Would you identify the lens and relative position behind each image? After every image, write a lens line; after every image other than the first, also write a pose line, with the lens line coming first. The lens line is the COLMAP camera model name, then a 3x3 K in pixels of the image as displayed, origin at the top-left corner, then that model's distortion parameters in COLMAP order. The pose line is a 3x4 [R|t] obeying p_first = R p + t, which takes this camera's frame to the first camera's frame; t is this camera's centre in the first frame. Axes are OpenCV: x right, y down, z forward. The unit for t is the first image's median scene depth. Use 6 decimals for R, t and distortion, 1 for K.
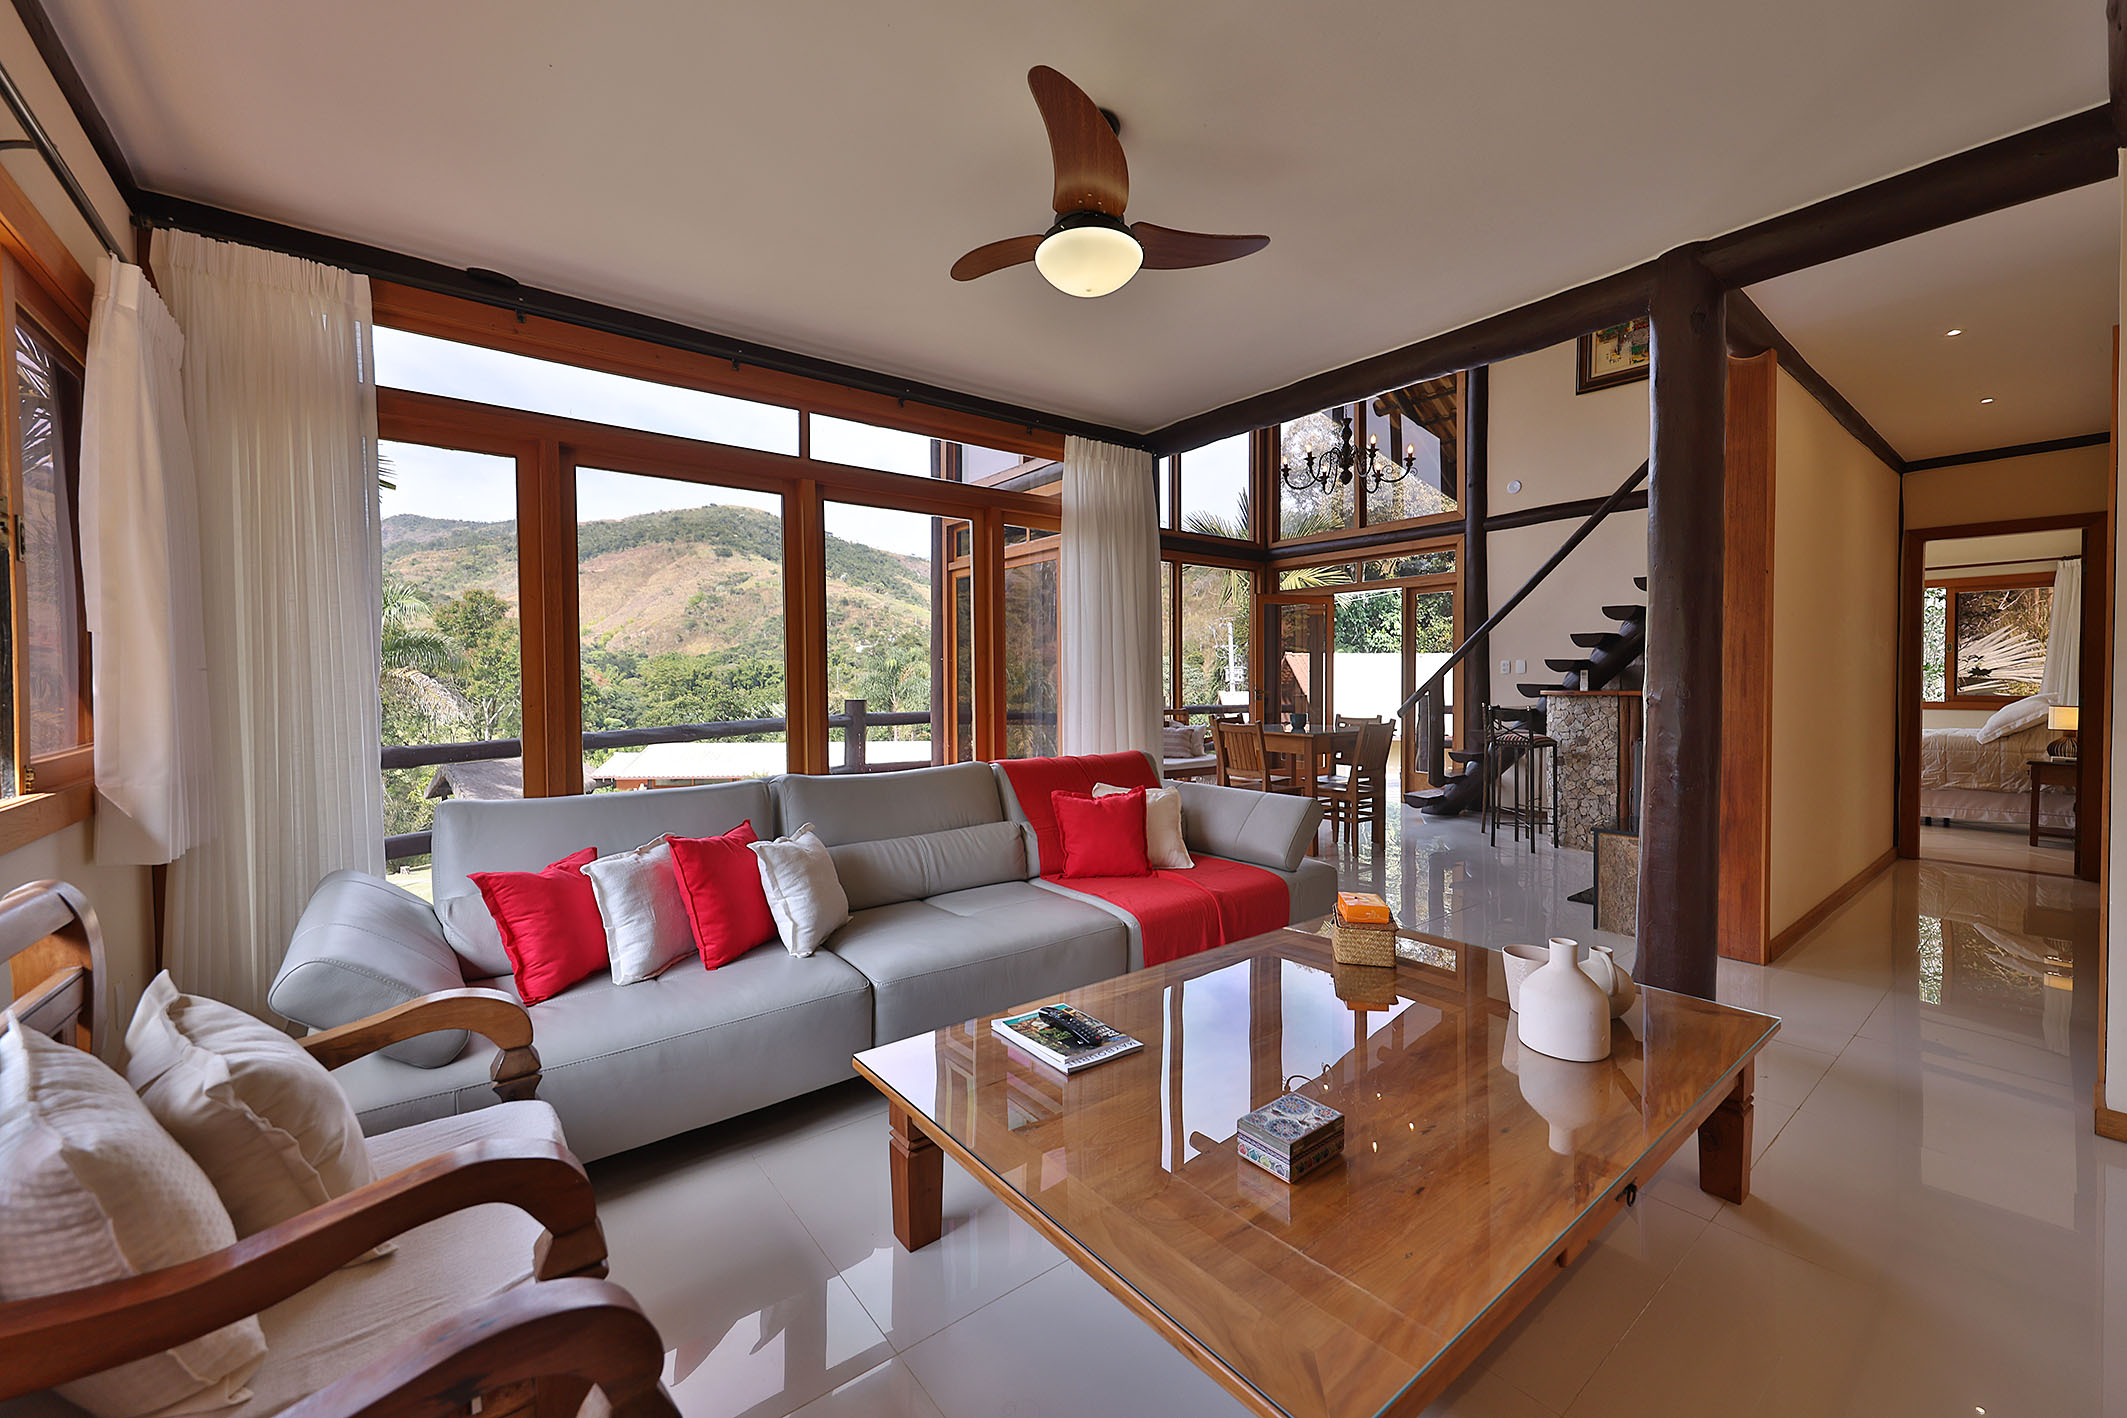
lens RADIAL K [[823.6, 0, 1066.0], [0, 823.6, 700.6], [0, 0, 1]] dist [0.000870, 0.000396]
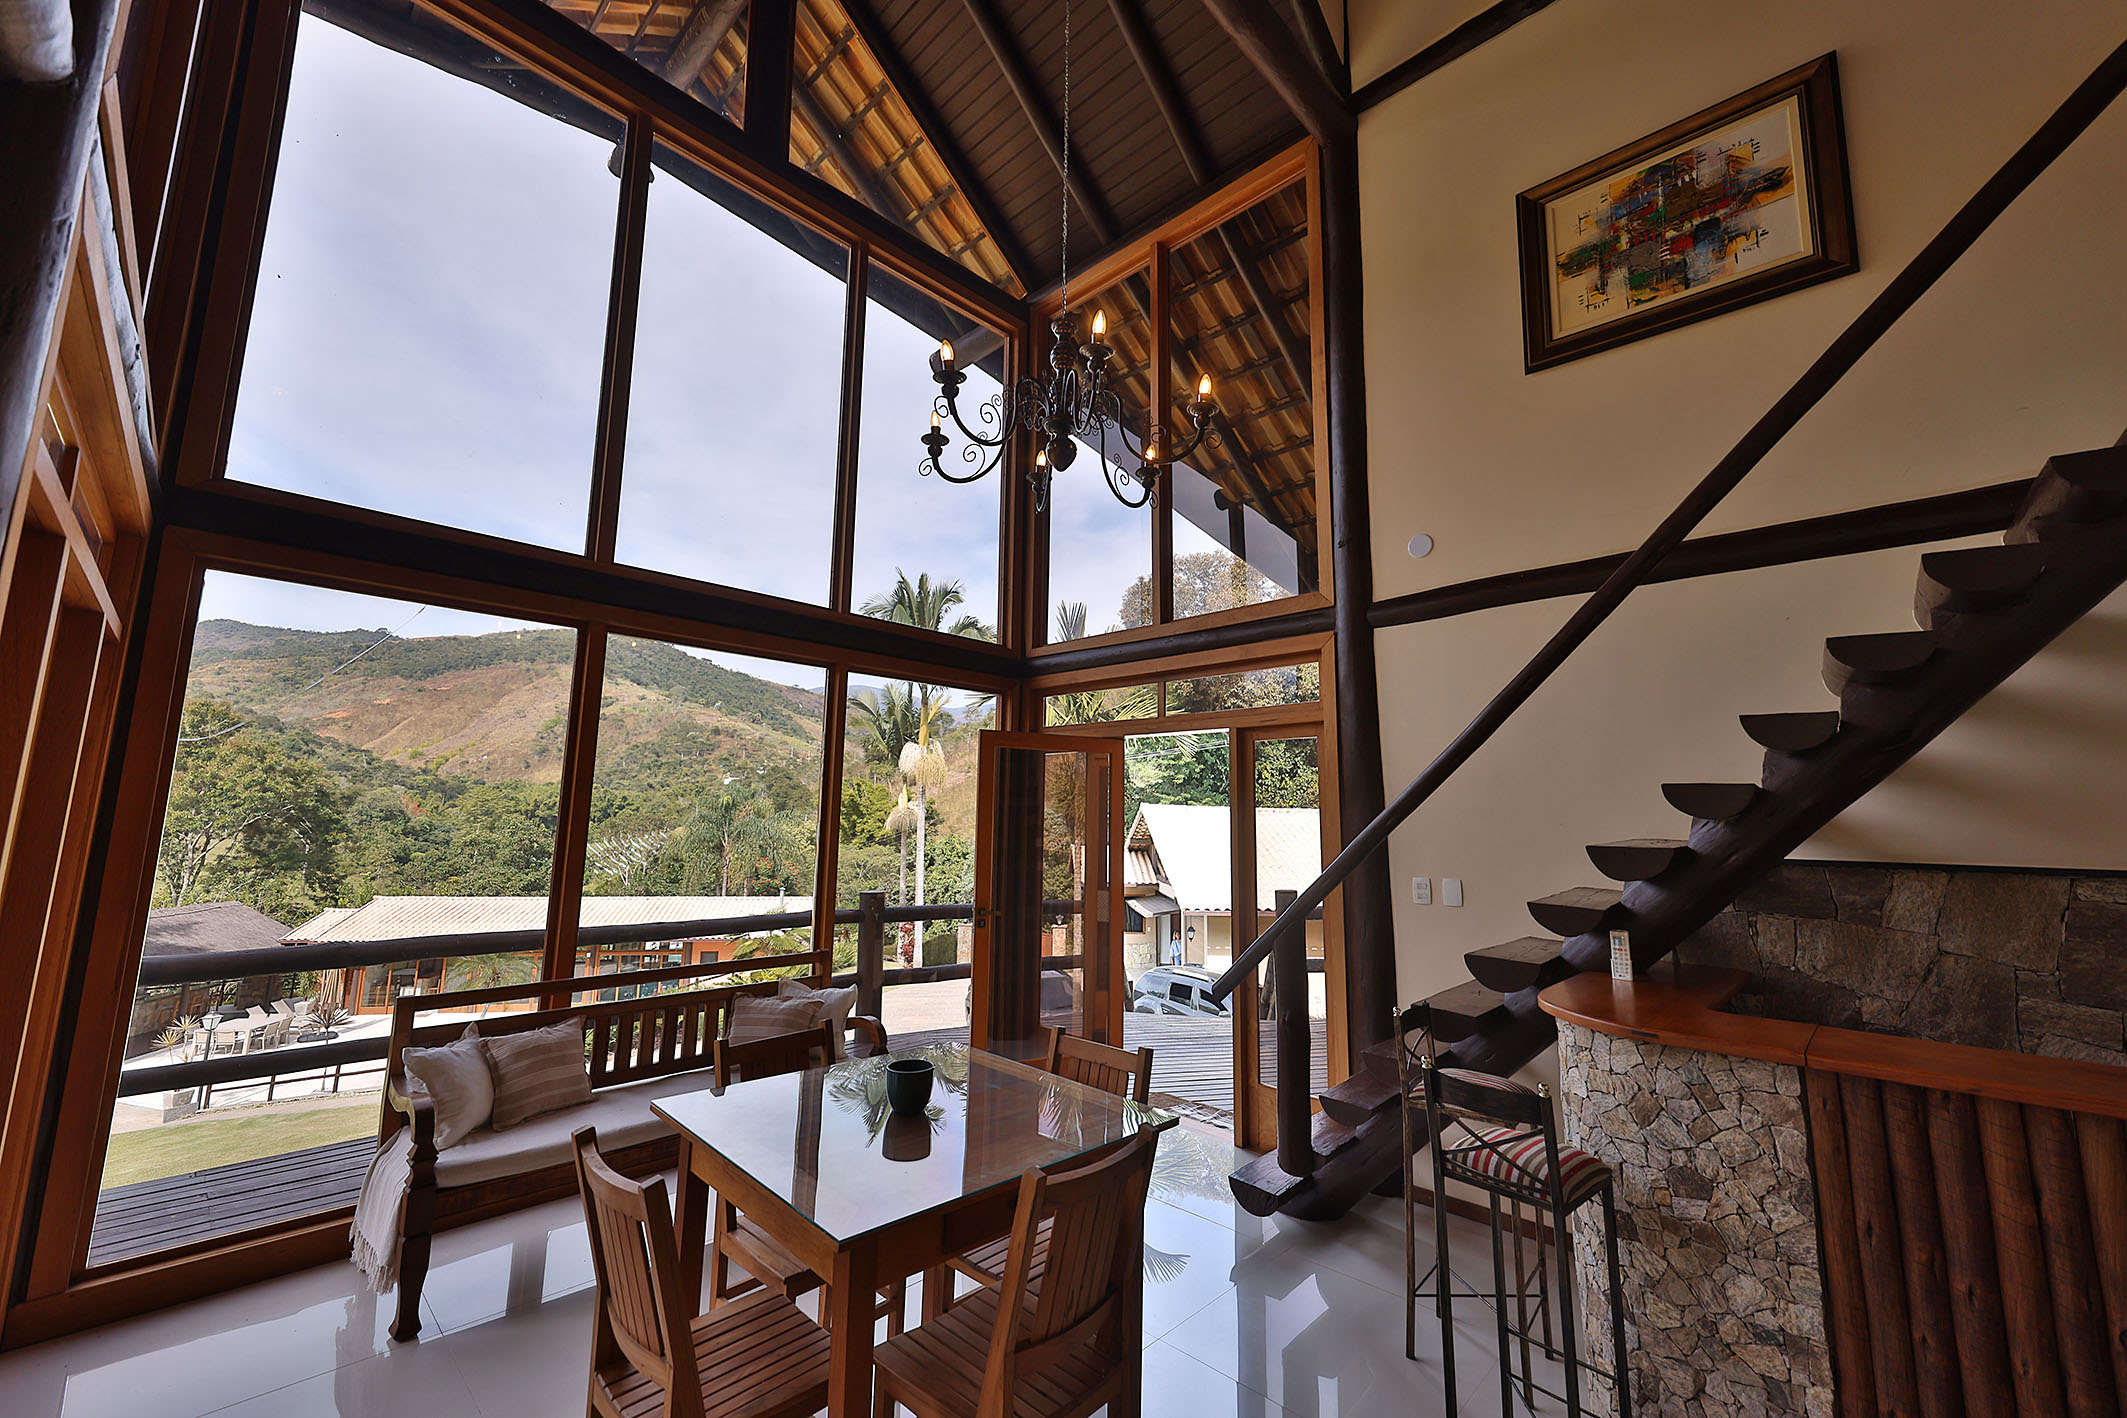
lens RADIAL K [[823.6, 0, 1058.7], [0, 823.6, 708.5], [0, 0, 1]] dist [0.000870, 0.000396]
pose [[0.991288, 0.037013, 0.126401, 0.234052], [-0.016663, 0.987233, -0.158407, -0.062724], [-0.130651, 0.154921, 0.979250, 0.492593]]
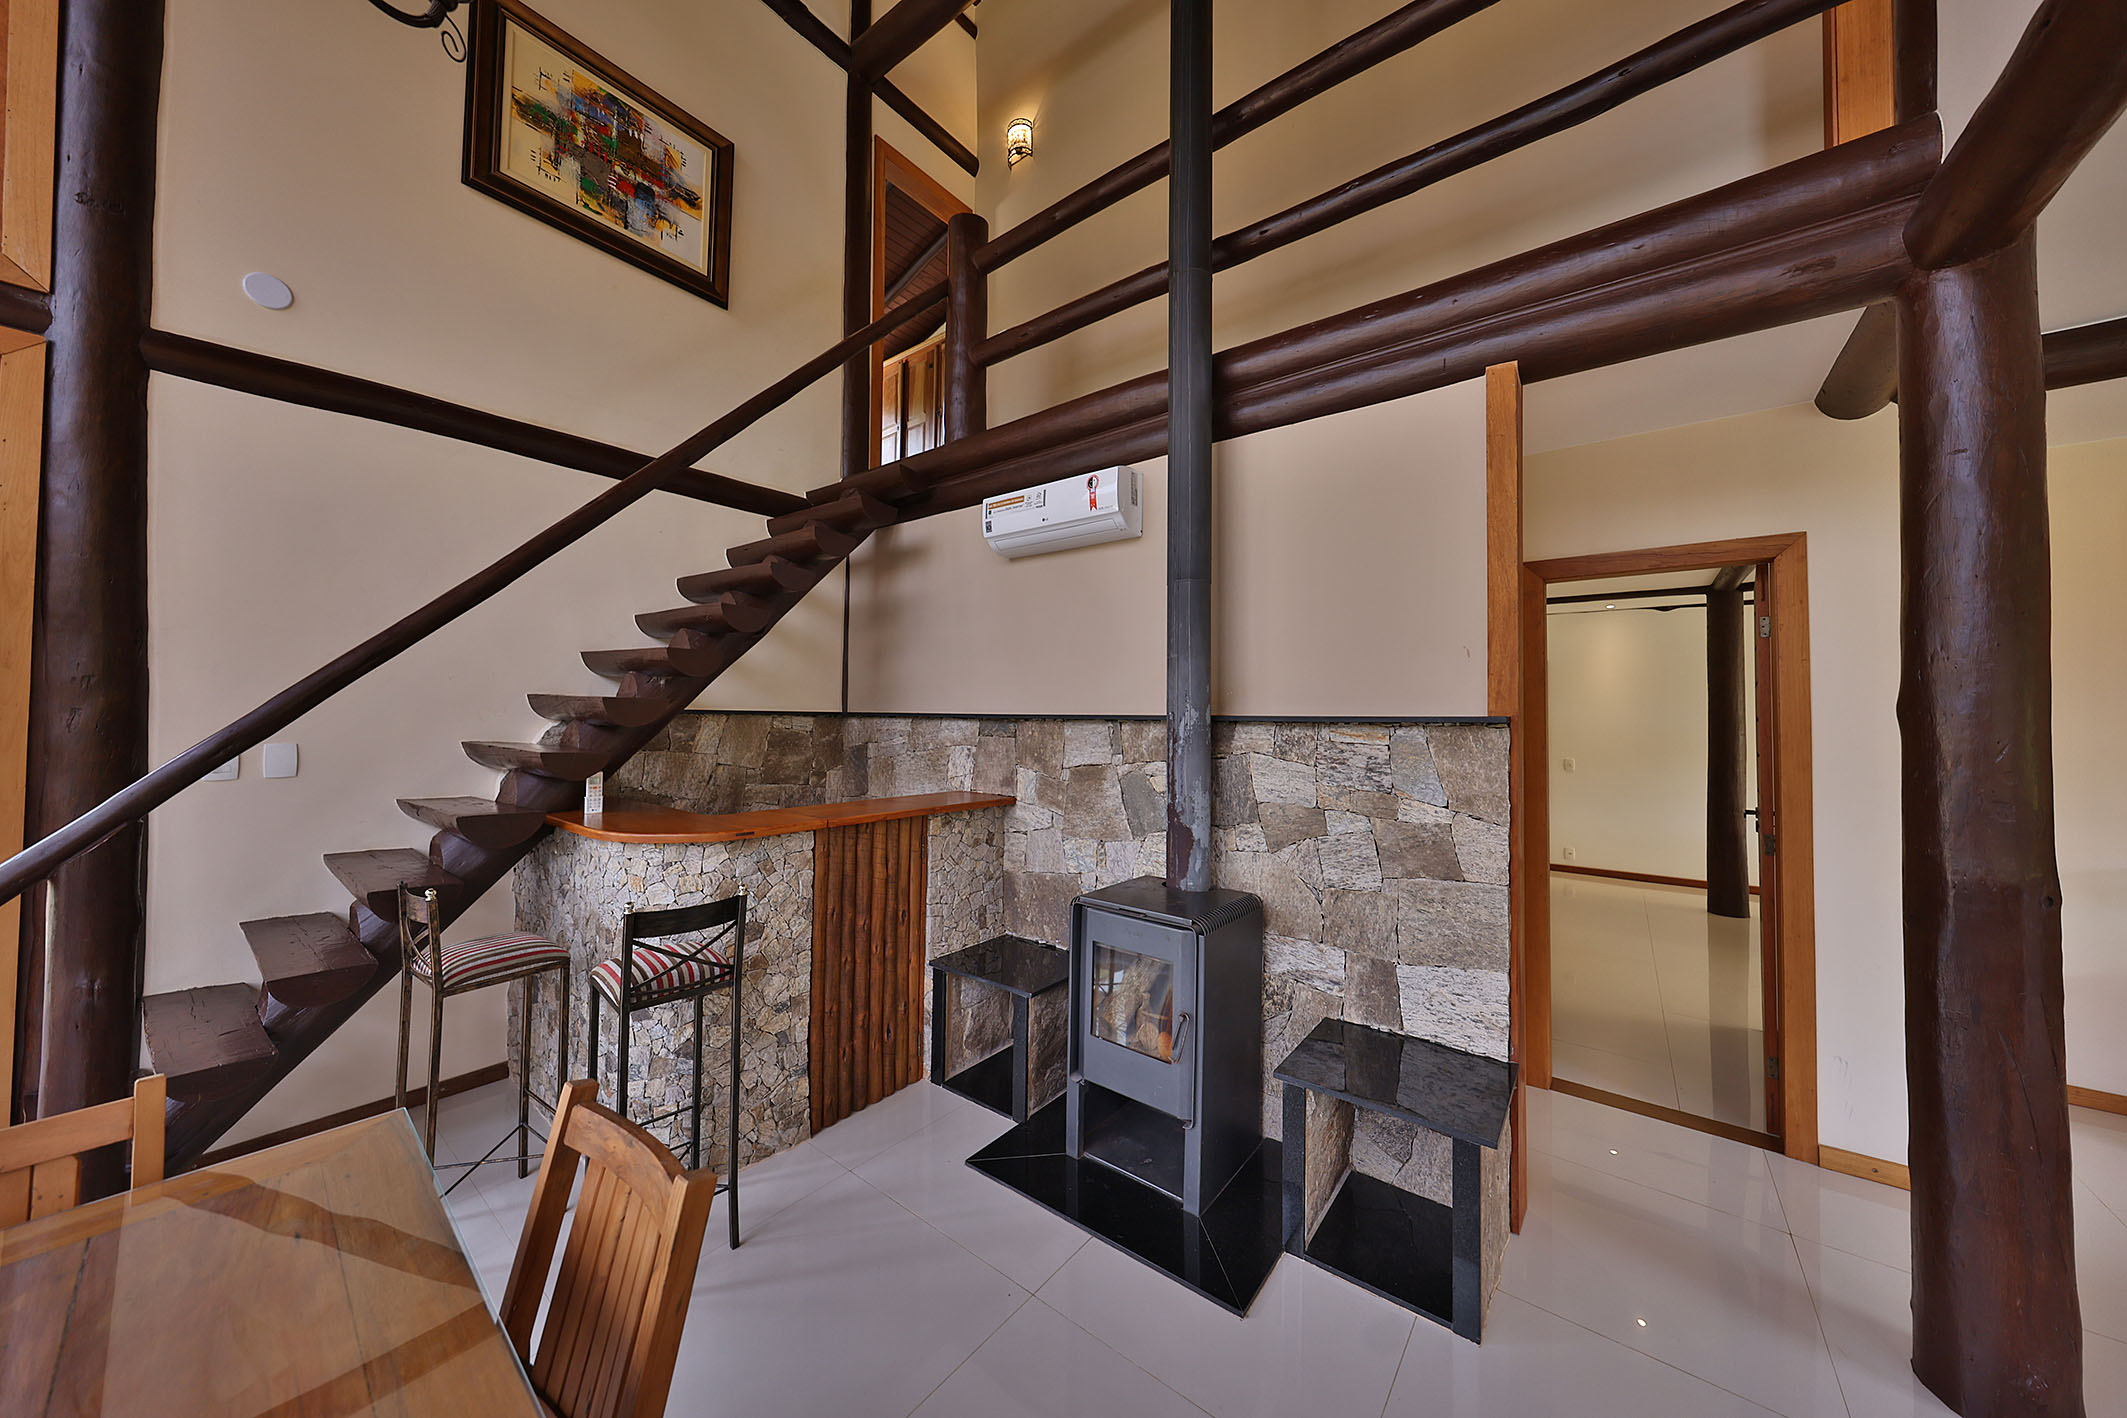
lens RADIAL K [[704.4, 0, 1066.9], [0, 704.4, 696.1], [0, 0, 1]] dist [0.000565, -0.000015]
pose [[-0.225892, 0.025395, 0.973821, 0.136852], [0.012268, 0.999655, -0.023223, -0.055086], [-0.974075, 0.006701, -0.226126, 0.669360]]
